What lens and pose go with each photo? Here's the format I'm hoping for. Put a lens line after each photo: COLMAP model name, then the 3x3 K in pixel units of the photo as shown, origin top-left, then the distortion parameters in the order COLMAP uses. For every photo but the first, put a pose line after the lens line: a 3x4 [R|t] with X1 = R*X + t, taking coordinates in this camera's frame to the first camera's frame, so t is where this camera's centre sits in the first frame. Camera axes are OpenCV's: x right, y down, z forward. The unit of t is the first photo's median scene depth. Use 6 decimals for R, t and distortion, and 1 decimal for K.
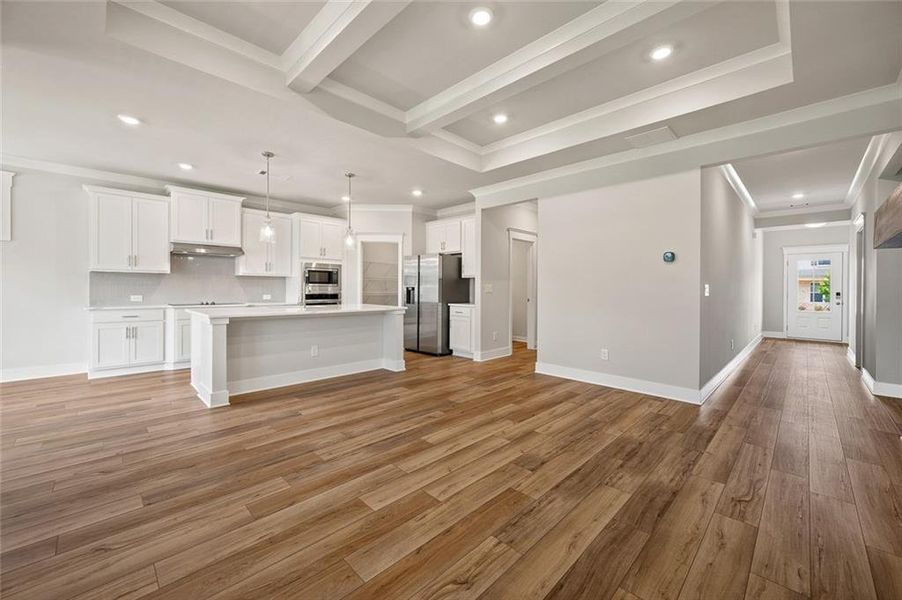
lens RADIAL K [[355.3, 0, 452.2], [0, 355.3, 289.5], [0, 0, 1]] dist [-0.000186, 0.000608]
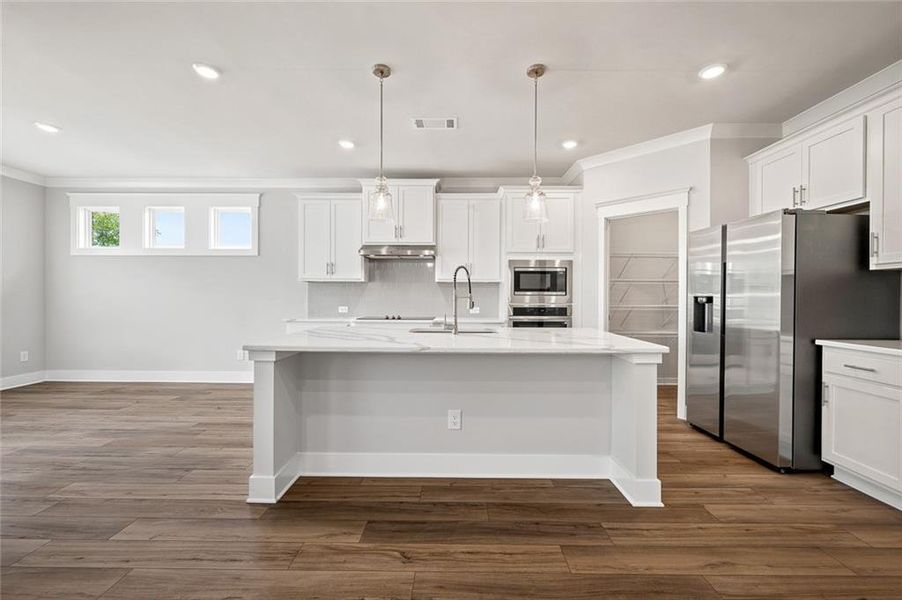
lens RADIAL K [[366.5, 0, 454.6], [0, 366.5, 297.4], [0, 0, 1]] dist [-0.001331, 0.000447]
pose [[0.698302, -0.001262, -0.715802, -0.001562], [-0.002238, 0.999990, -0.003946, -0.003822], [0.715799, 0.004358, 0.698292, 0.537532]]
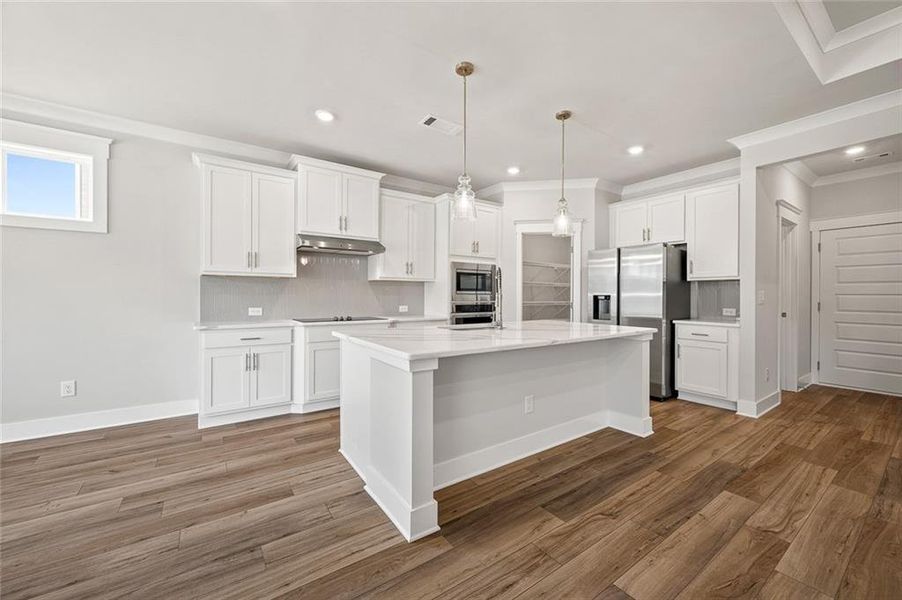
lens RADIAL K [[355.3, 0, 456.5], [0, 355.3, 295.0], [0, 0, 1]] dist [-0.000186, 0.000608]
pose [[0.985389, -0.002950, -0.170294, -0.349147], [0.002000, 0.999981, -0.005751, -0.004664], [0.170308, 0.005326, 0.985376, 0.341933]]
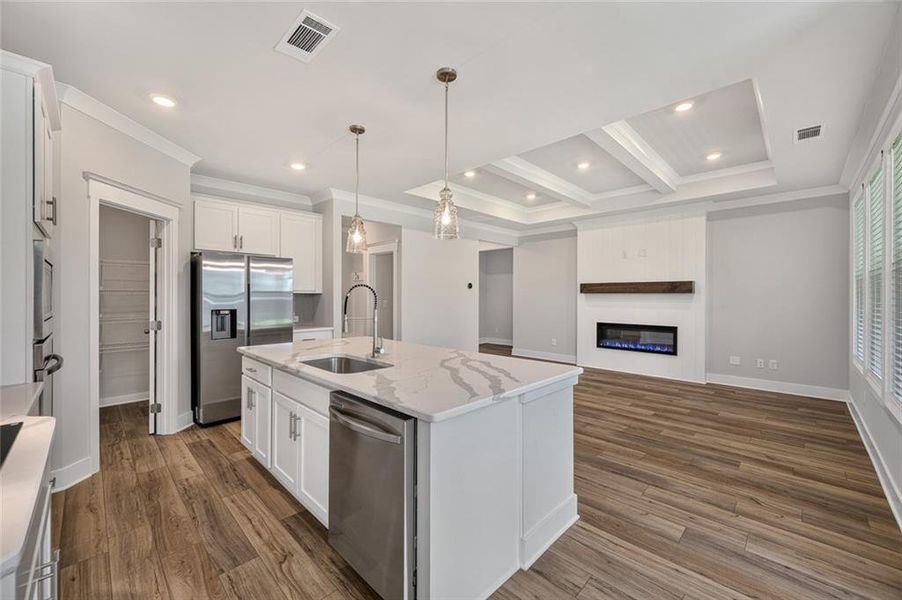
lens RADIAL K [[355.3, 0, 447.6], [0, 355.3, 298.5], [0, 0, 1]] dist [-0.000186, 0.000608]
pose [[0.007062, -0.013527, 0.999884, -0.855458], [0.002414, 0.999906, 0.013510, -0.039457], [-0.999972, 0.002319, 0.007094, 0.804031]]
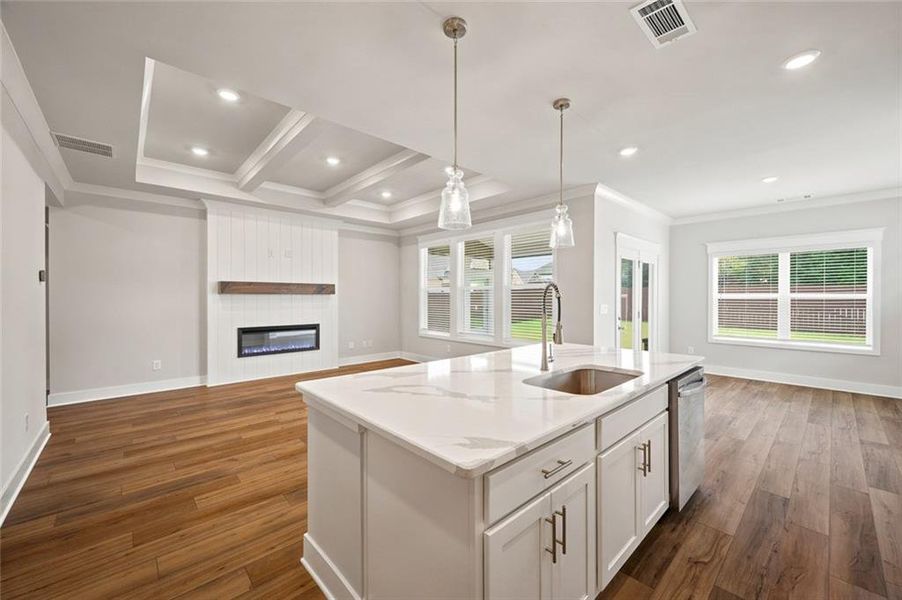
lens RADIAL K [[355.3, 0, 454.5], [0, 355.3, 300.3], [0, 0, 1]] dist [-0.000186, 0.000608]
pose [[-0.999013, -0.006578, 0.043930, -0.291937], [-0.005950, 0.999878, 0.014410, -0.038616], [-0.044020, 0.014135, -0.998931, 1.315425]]
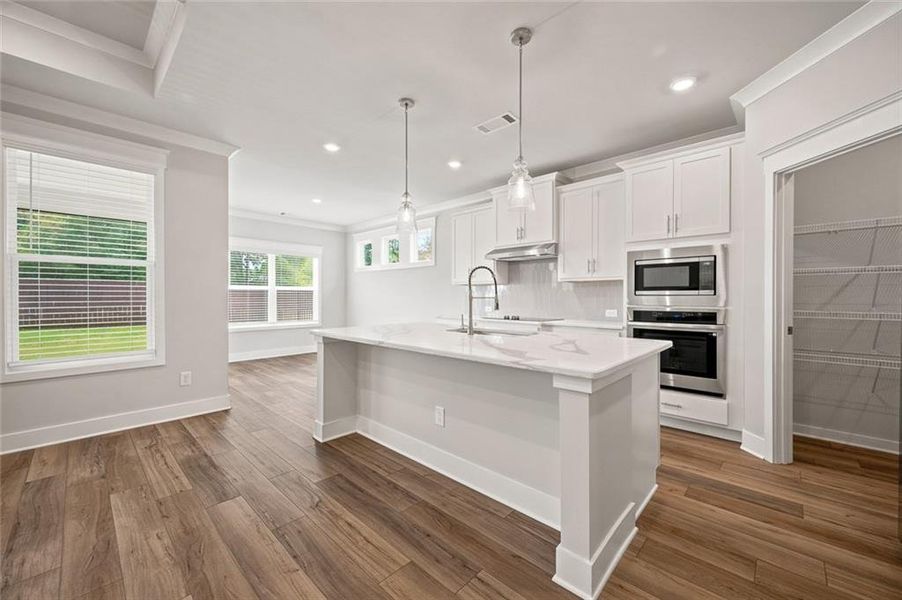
lens RADIAL K [[355.3, 0, 454.0], [0, 355.3, 298.9], [0, 0, 1]] dist [-0.000186, 0.000608]
pose [[0.025631, 0.000809, -0.999671, 0.132954], [-0.003167, 0.999995, 0.000728, -0.005485], [0.999666, 0.003147, 0.025634, 0.868294]]
